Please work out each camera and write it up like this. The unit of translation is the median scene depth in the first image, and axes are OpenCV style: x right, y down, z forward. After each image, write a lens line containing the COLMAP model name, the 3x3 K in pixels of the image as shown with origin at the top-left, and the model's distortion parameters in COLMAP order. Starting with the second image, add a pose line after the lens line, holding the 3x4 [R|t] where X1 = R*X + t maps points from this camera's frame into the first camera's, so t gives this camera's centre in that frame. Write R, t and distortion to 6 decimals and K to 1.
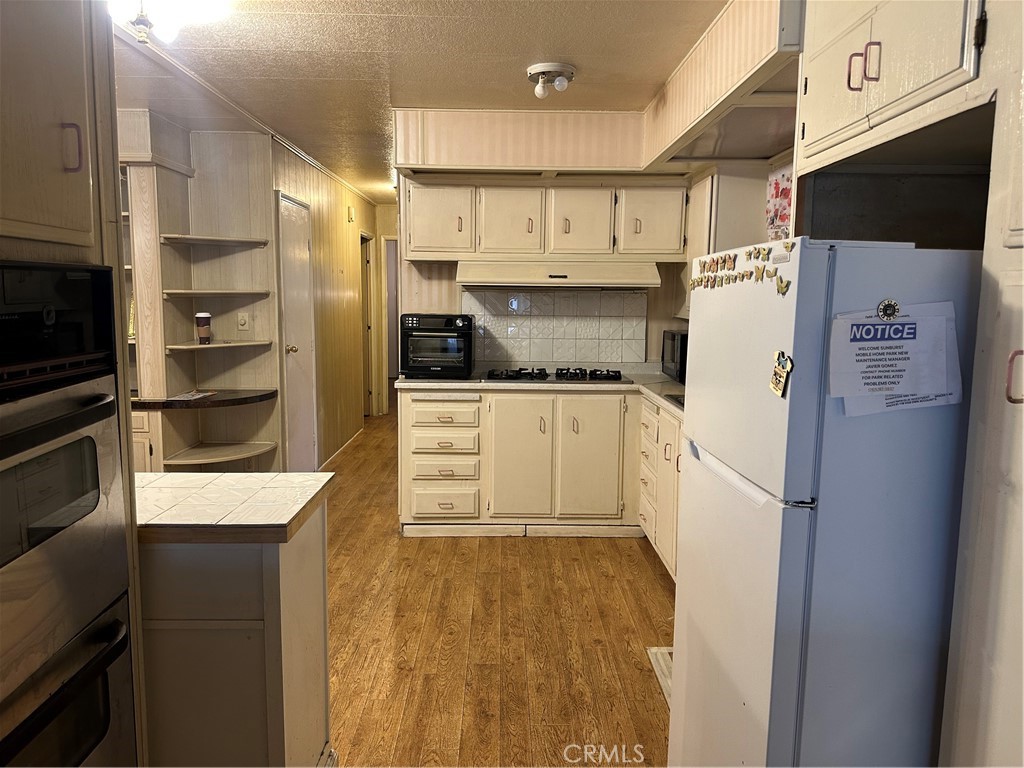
lens RADIAL K [[705.5, 0, 520.9], [0, 705.5, 390.5], [0, 0, 1]] dist [0.046453, -0.078785]
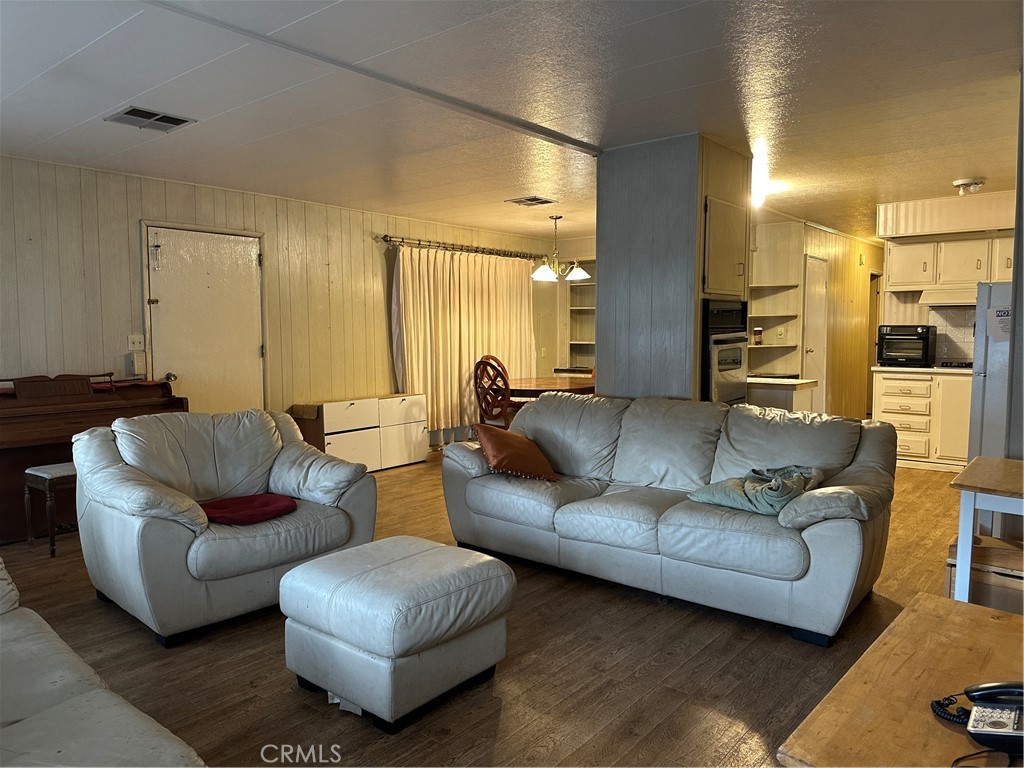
lens RADIAL K [[705.5, 0, 504.1], [0, 705.5, 382.6], [0, 0, 1]] dist [0.046453, -0.078785]
pose [[0.744385, 0.034219, -0.666873, 0.271659], [-0.073217, 0.996847, -0.030577, 0.131058], [0.663724, 0.071587, 0.744544, -0.746302]]
